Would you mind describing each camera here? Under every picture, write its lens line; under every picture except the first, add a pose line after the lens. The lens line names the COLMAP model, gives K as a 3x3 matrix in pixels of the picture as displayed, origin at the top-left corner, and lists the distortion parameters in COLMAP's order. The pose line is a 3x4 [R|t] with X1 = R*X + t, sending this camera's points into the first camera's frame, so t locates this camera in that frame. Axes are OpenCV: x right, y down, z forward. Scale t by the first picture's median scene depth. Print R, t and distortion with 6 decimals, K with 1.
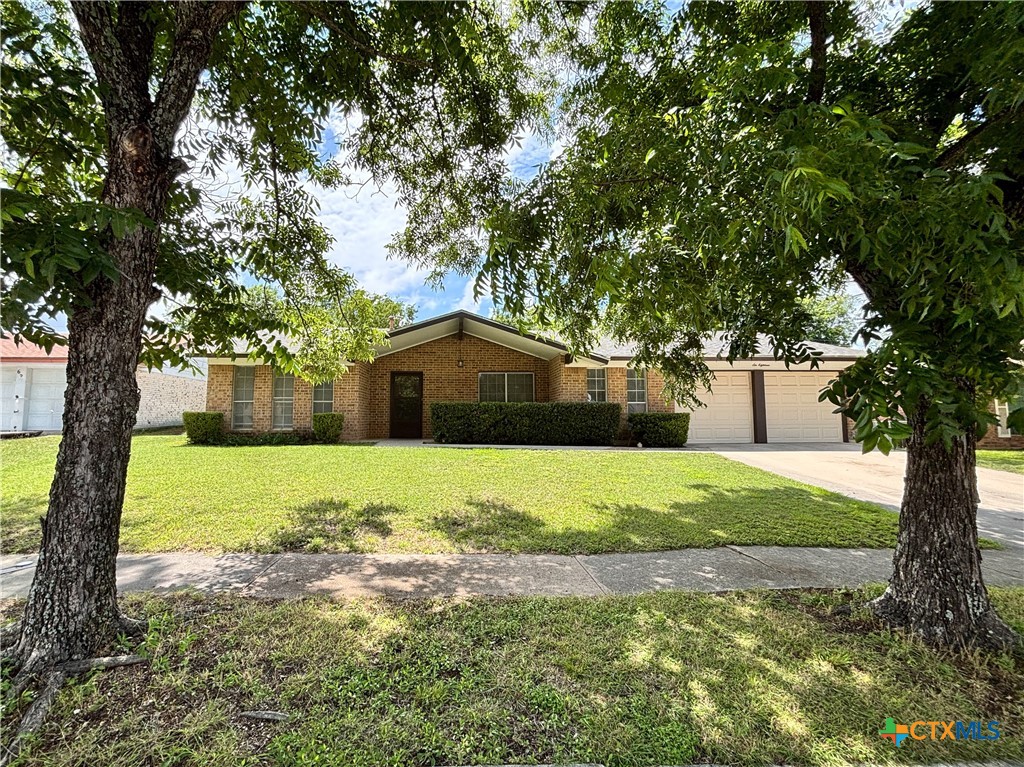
lens RADIAL K [[410.7, 0, 507.4], [0, 410.7, 384.5], [0, 0, 1]] dist [0.002326, -0.000201]
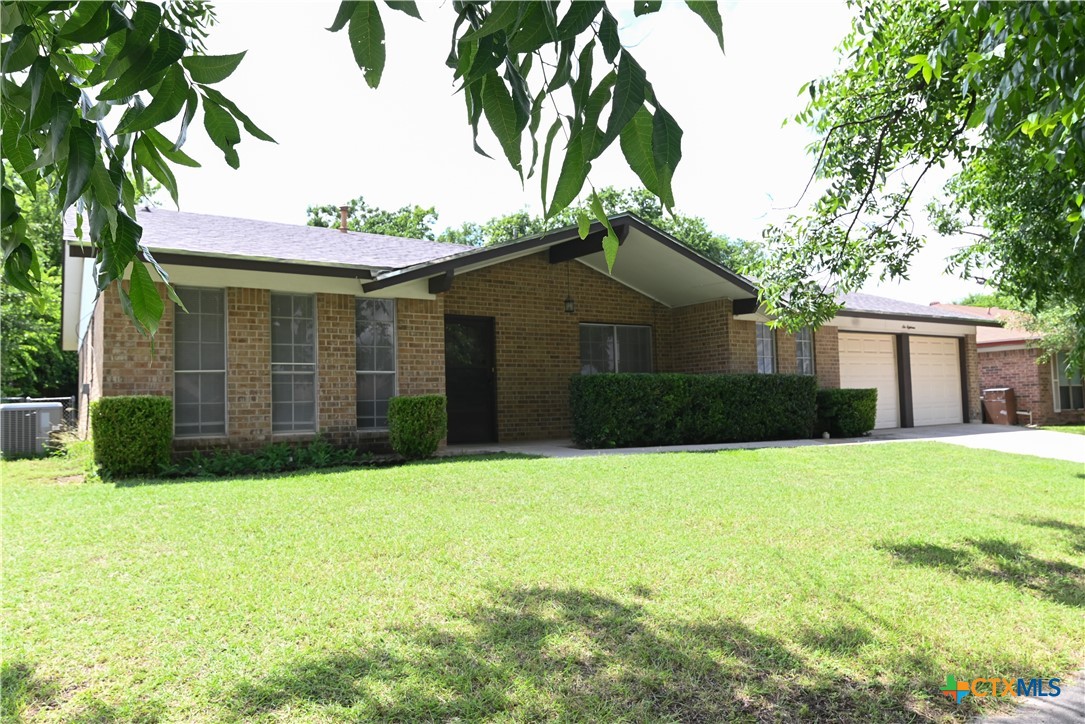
lens RADIAL K [[759.9, 0, 543.7], [0, 759.9, 361.4], [0, 0, 1]] dist [-0.012515, -0.000898]
pose [[0.851657, 0.010052, 0.524003, -0.744436], [-0.018266, 0.999778, 0.010509, 0.016104], [-0.523781, -0.018522, 0.851652, 0.152149]]
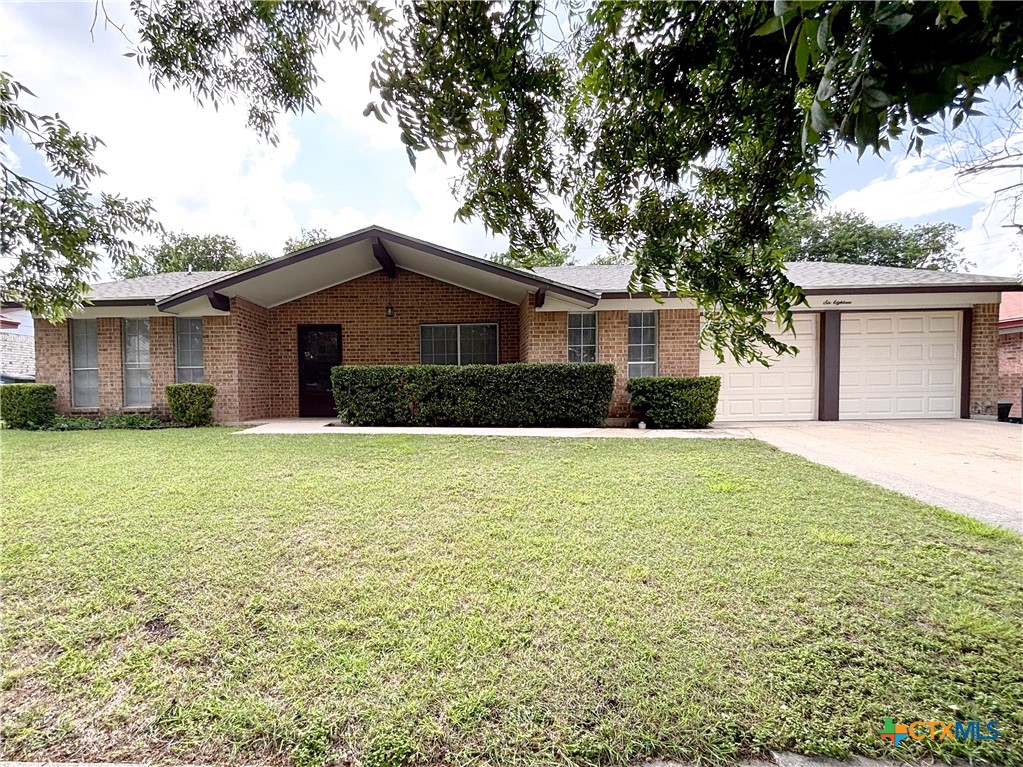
lens RADIAL K [[441.4, 0, 505.0], [0, 441.4, 400.5], [0, 0, 1]] dist [0.001508, 0.000062]
pose [[0.997930, -0.009922, -0.063534, 0.141436], [0.016908, 0.993745, 0.110390, 0.022584], [0.062042, -0.111236, 0.991856, 0.268843]]
